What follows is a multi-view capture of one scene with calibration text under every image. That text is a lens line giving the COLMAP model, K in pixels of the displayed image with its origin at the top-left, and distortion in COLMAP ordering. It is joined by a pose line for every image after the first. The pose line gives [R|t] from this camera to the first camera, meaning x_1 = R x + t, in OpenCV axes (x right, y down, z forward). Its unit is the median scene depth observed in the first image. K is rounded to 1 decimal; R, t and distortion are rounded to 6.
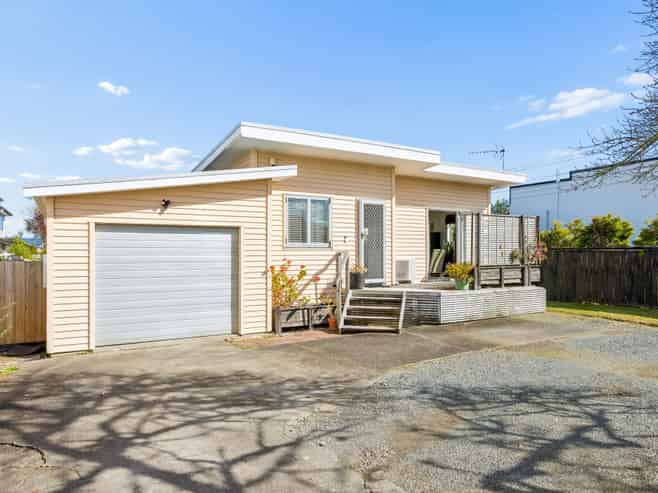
lens RADIAL K [[419.9, 0, 329.0], [0, 419.9, 246.5], [0, 0, 1]] dist [0.005492, 0.002028]
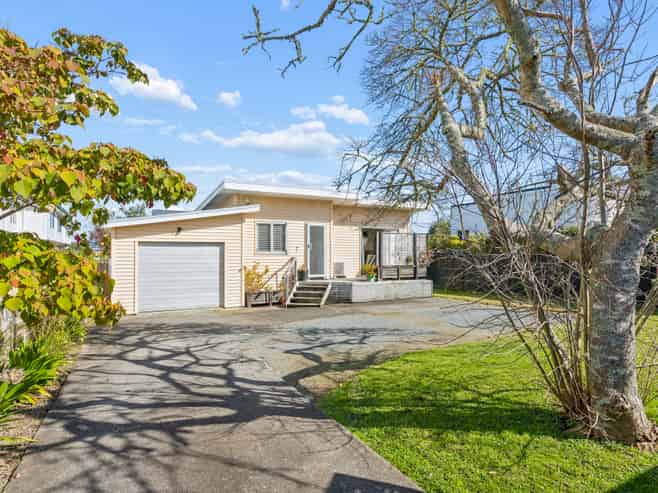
lens RADIAL K [[361.7, 0, 329.0], [0, 361.7, 246.5], [0, 0, 1]] dist [-0.000610, -0.000291]
pose [[0.999428, -0.001702, -0.033787, 0.224270], [0.001460, 0.999973, -0.007190, -0.018111], [0.033799, 0.007136, 0.999403, -0.370757]]
